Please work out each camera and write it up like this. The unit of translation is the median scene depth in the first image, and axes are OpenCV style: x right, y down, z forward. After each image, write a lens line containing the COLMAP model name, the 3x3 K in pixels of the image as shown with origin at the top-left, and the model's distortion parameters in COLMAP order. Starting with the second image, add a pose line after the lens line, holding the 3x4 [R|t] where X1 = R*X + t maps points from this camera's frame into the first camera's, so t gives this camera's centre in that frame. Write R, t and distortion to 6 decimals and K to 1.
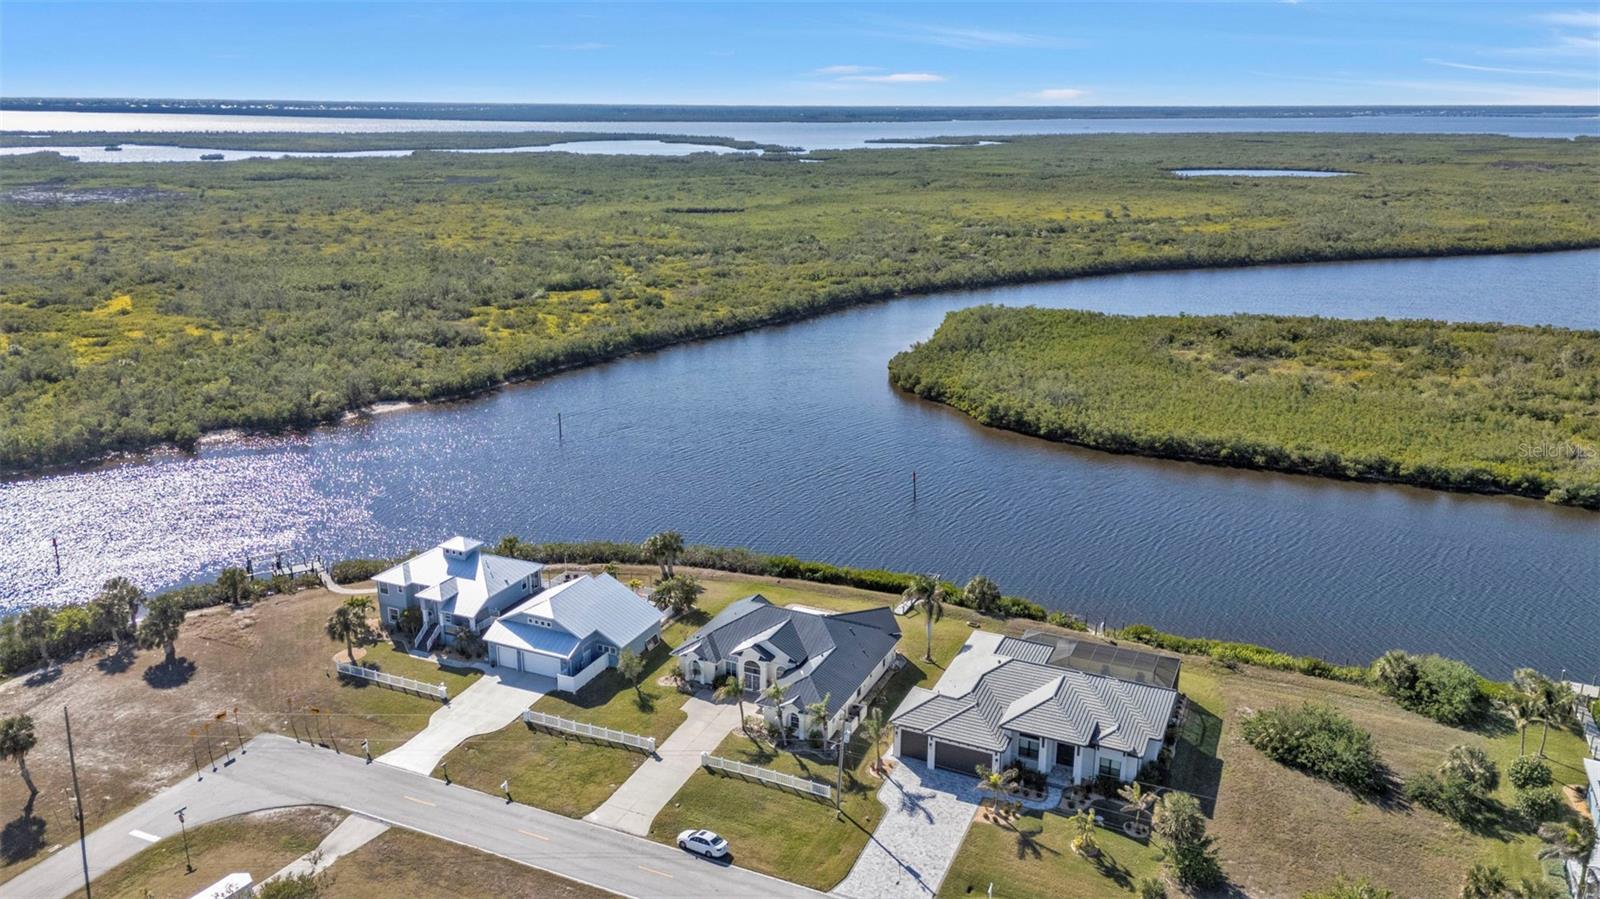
lens RADIAL K [[1167.4, 0, 800.8], [0, 1167.4, 457.4], [0, 0, 1]] dist [0.091427, -0.093103]
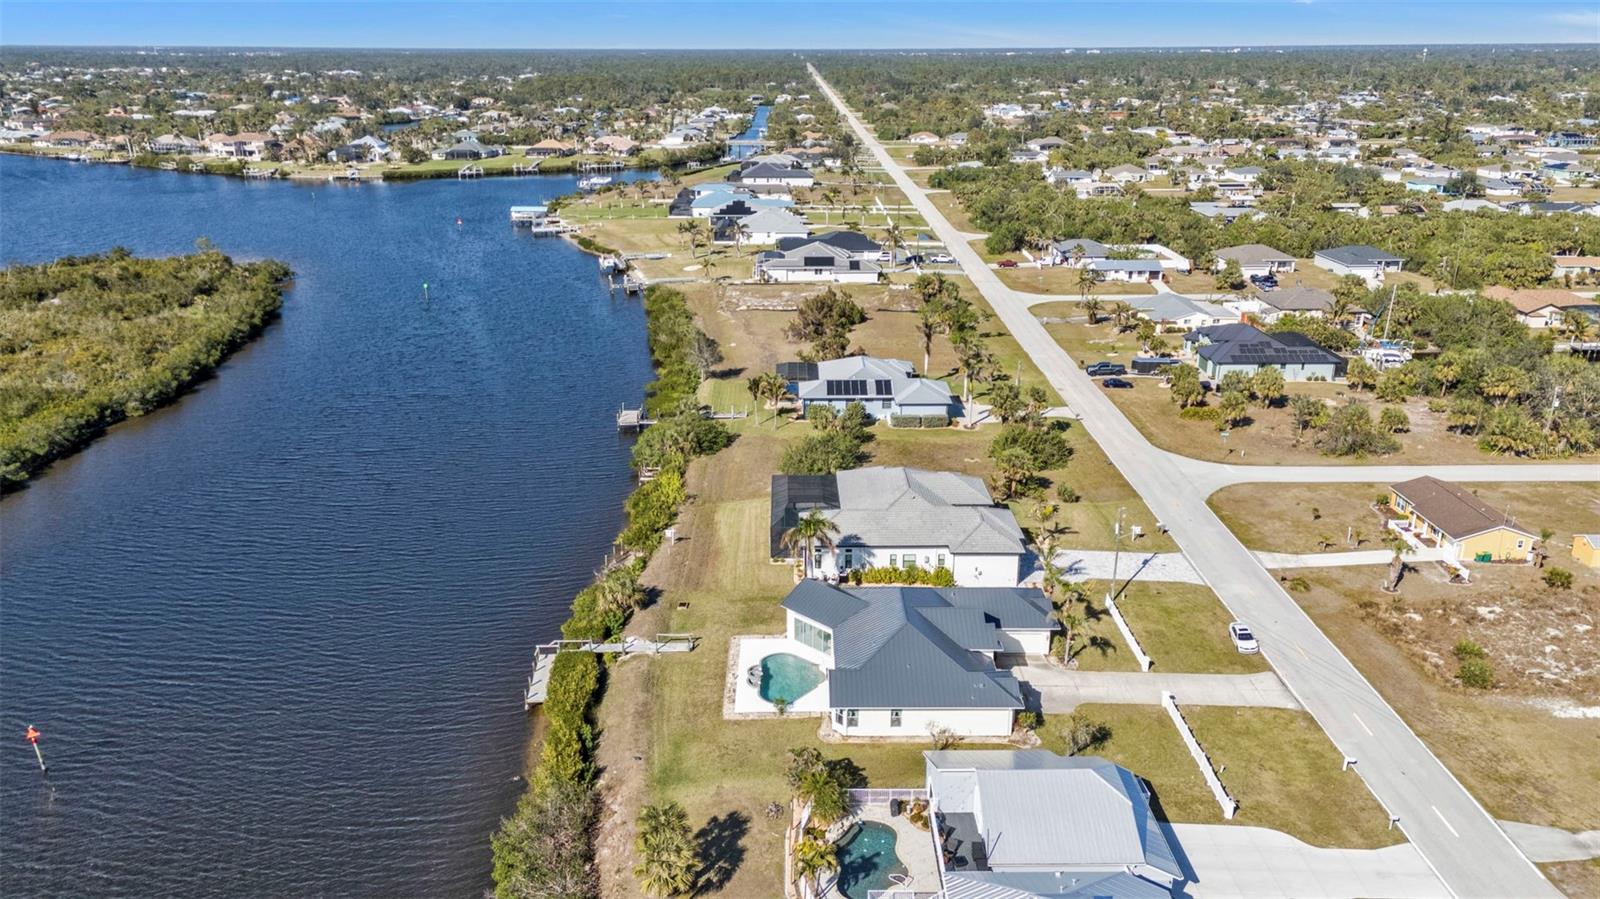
lens RADIAL K [[1167.4, 0, 800.8], [0, 1167.4, 457.4], [0, 0, 1]] dist [0.091427, -0.093103]
pose [[-0.420136, -0.303833, 0.855085, -0.399272], [0.263149, 0.861003, 0.435231, -0.202357], [-0.868469, 0.407872, -0.281785, 0.798137]]
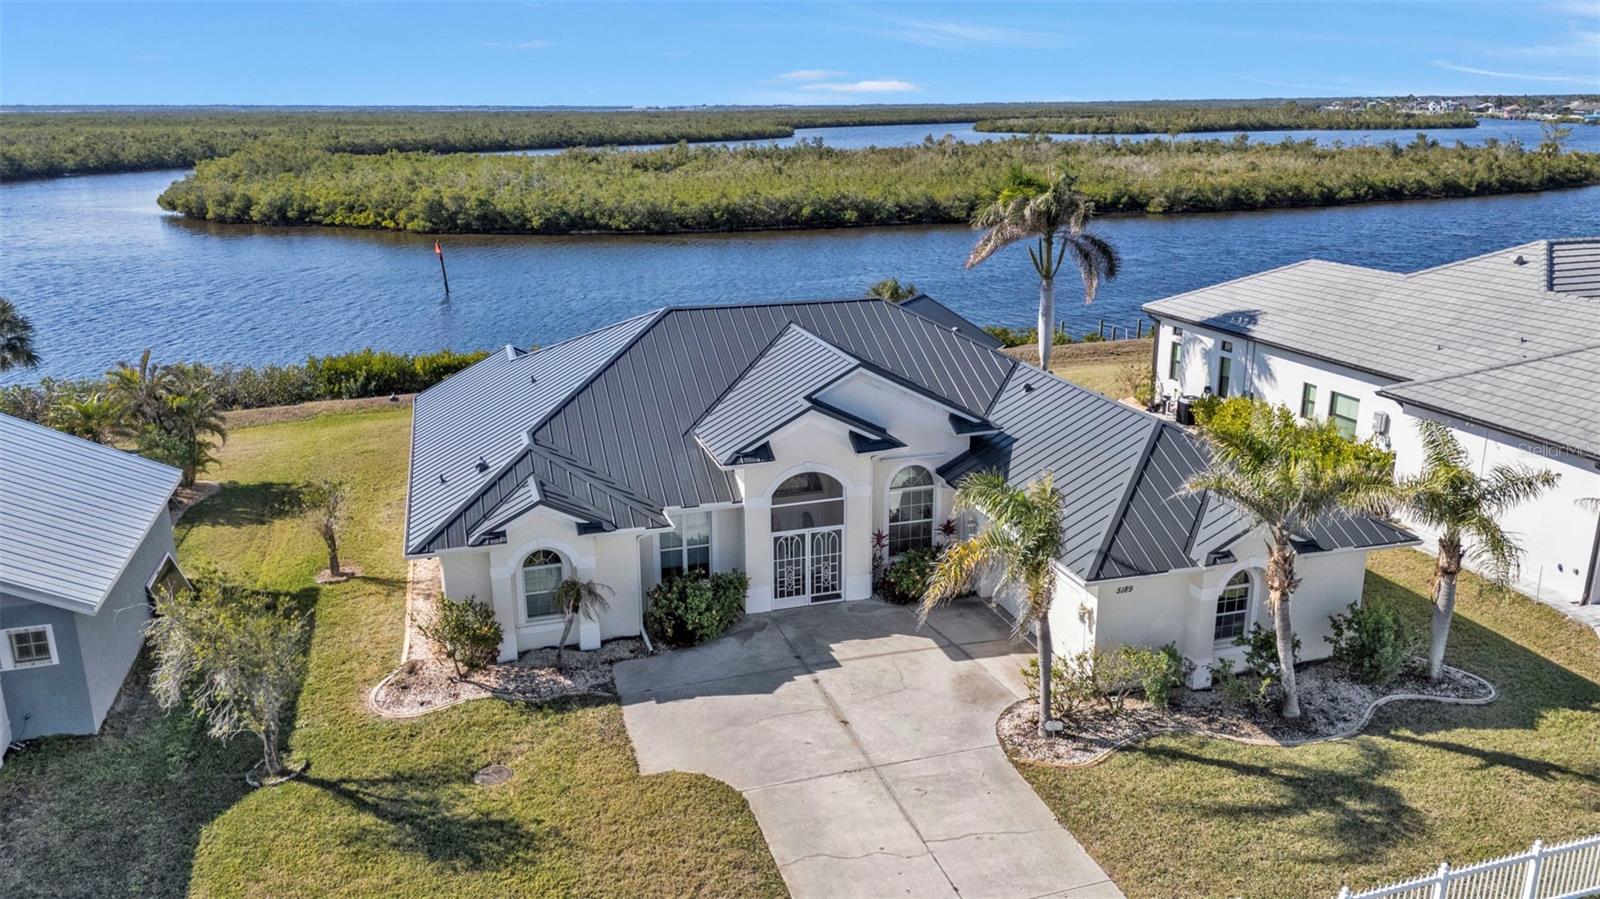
lens RADIAL K [[1168.2, 0, 802.1], [0, 1168.2, 458.8], [0, 0, 1]] dist [0.079360, -0.075945]
pose [[0.750475, -0.199813, 0.629969, -0.116627], [0.201546, 0.976990, 0.069782, 0.095689], [-0.629417, 0.074598, 0.773478, 0.507233]]
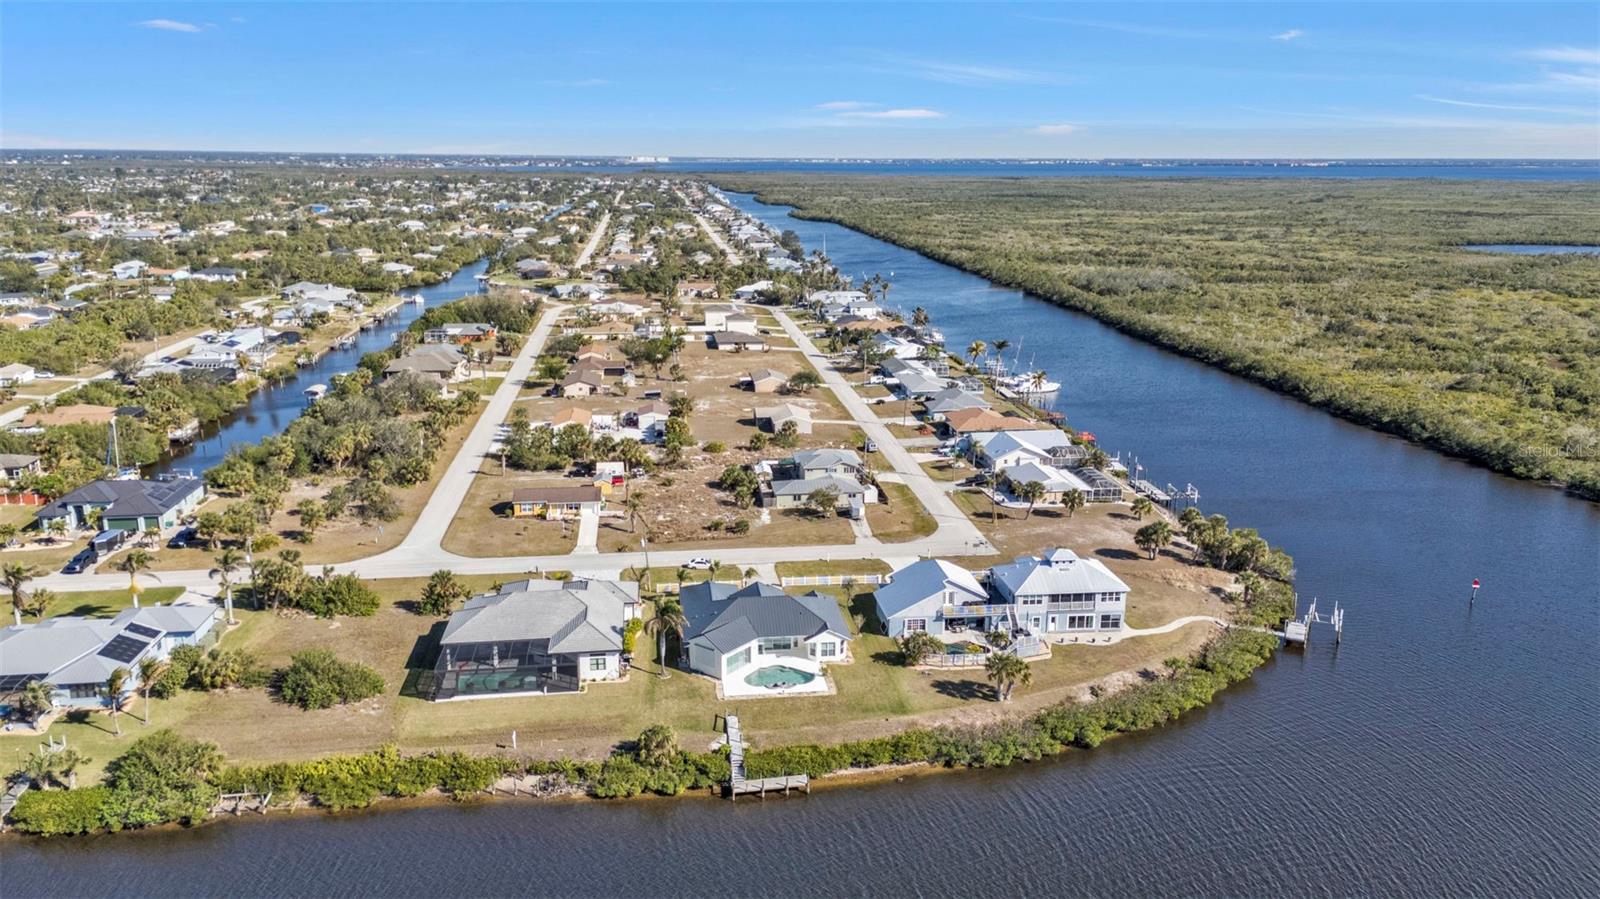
lens RADIAL K [[1167.4, 0, 800.8], [0, 1167.4, 457.4], [0, 0, 1]] dist [0.091427, -0.093103]
pose [[-0.849611, 0.121700, -0.513176, 0.355725], [-0.163472, 0.864328, 0.475619, -0.361643], [0.501435, 0.487981, -0.714449, 1.156389]]
